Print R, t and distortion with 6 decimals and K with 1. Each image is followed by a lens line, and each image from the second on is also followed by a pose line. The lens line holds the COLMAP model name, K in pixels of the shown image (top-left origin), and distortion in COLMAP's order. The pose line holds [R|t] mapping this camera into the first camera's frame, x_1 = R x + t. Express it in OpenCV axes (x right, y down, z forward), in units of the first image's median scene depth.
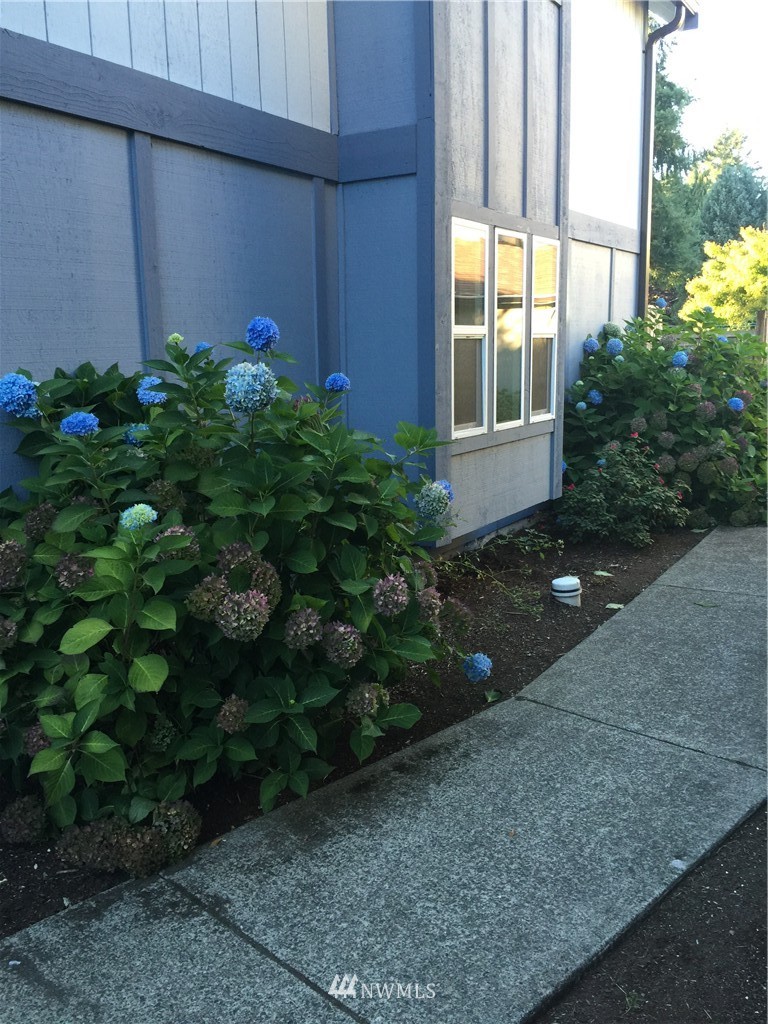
lens RADIAL K [[889.9, 0, 397.8], [0, 889.9, 507.0], [0, 0, 1]] dist [0.089360, -0.124709]
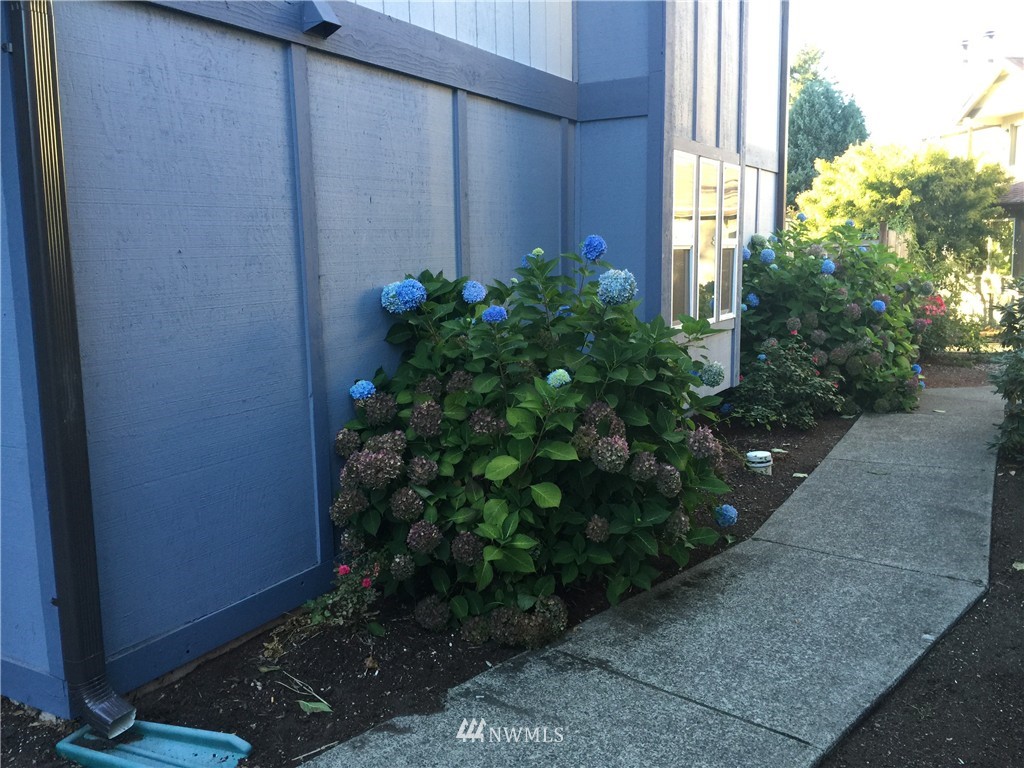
lens RADIAL K [[889.9, 0, 512.0], [0, 889.9, 384.0], [0, 0, 1]] dist [0.089360, -0.124709]
pose [[0.999441, -0.003760, 0.033212, -0.202680], [0.004852, 0.999448, -0.032860, 0.032379], [-0.033071, 0.033003, 0.998908, -0.197165]]
